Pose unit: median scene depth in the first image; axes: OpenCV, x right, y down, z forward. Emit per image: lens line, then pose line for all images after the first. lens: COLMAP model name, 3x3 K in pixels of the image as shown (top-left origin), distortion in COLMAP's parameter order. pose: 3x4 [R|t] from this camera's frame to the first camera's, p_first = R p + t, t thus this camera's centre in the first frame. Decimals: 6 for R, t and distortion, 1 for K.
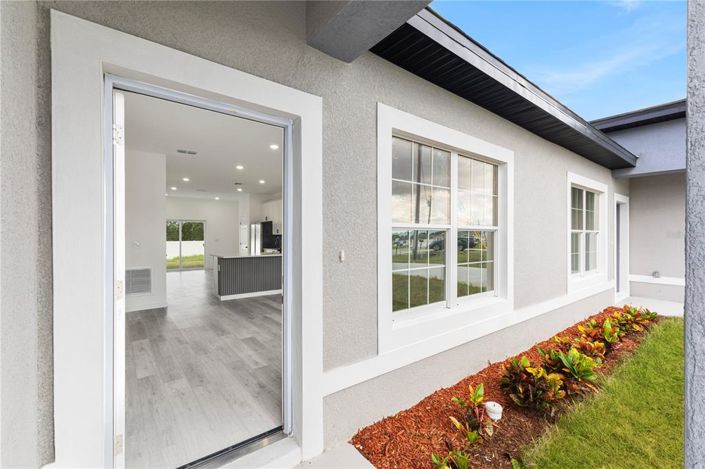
lens RADIAL K [[302.6, 0, 351.0], [0, 302.6, 234.7], [0, 0, 1]] dist [0.003310, -0.000019]
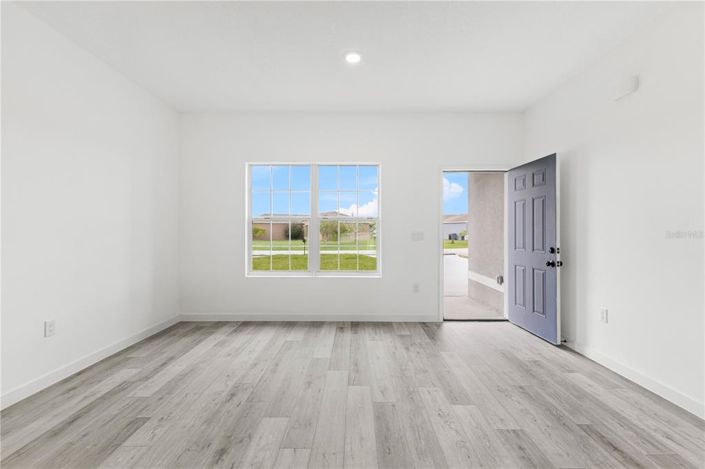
lens RADIAL K [[302.6, 0, 355.1], [0, 302.6, 232.7], [0, 0, 1]] dist [0.003310, -0.000019]
pose [[-0.786319, -0.000149, 0.617821, -0.317181], [-0.000459, 1.000000, -0.000343, 0.019819], [-0.617821, -0.000553, -0.786319, 0.927051]]
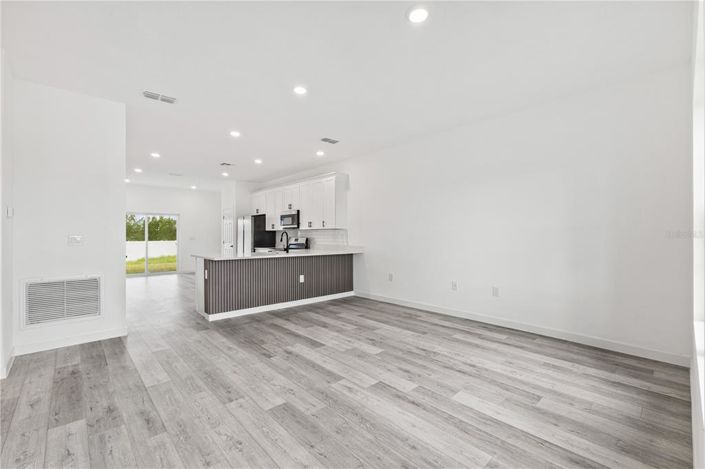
lens RADIAL K [[302.6, 0, 351.6], [0, 302.6, 234.5], [0, 0, 1]] dist [0.003310, -0.000019]
pose [[0.996450, 0.001615, 0.084173, -0.154138], [-0.001401, 0.999996, -0.002606, 0.018260], [-0.084177, 0.002478, 0.996448, 0.264167]]
